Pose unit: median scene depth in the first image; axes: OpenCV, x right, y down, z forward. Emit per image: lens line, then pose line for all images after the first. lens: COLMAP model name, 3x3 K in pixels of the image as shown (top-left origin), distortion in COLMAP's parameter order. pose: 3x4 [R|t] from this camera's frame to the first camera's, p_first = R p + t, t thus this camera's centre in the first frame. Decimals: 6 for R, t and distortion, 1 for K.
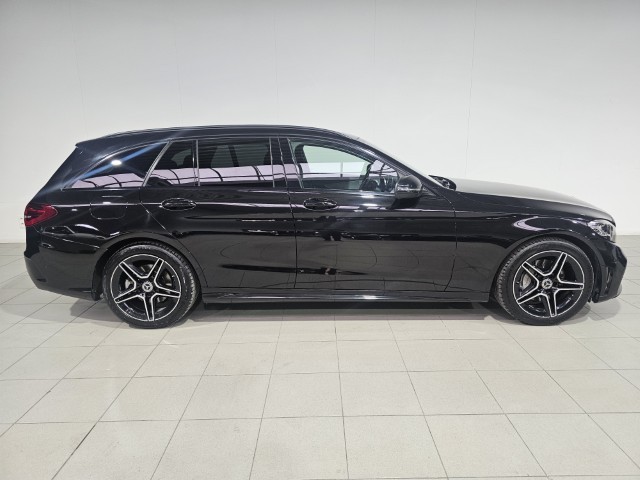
lens RADIAL K [[450.2, 0, 321.0], [0, 450.2, 227.9], [0, 0, 1]] dist [0.001879, 0.000017]
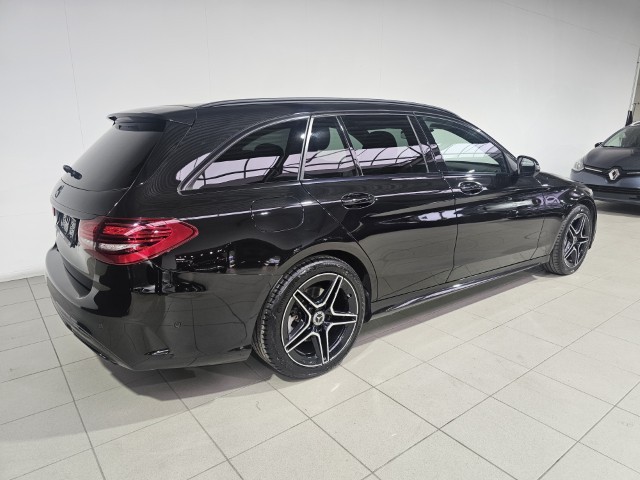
lens RADIAL K [[433.7, 0, 316.2], [0, 433.7, 242.3], [0, 0, 1]] dist [0.005326, 0.001659]
pose [[0.797695, -0.135165, 0.587718, -0.765649], [0.119258, 0.990669, 0.065970, -0.034338], [-0.591151, 0.017466, 0.806372, 0.437440]]
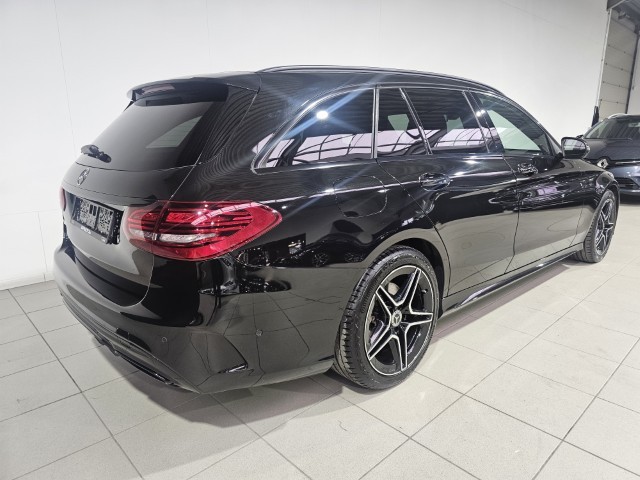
lens RADIAL K [[436.4, 0, 317.7], [0, 436.4, 235.9], [0, 0, 1]] dist [0.002326, 0.001409]
pose [[0.737744, -0.147090, 0.658862, -0.831211], [0.145301, 0.987697, 0.057805, -0.031238], [-0.659259, 0.053088, 0.750040, 0.605574]]
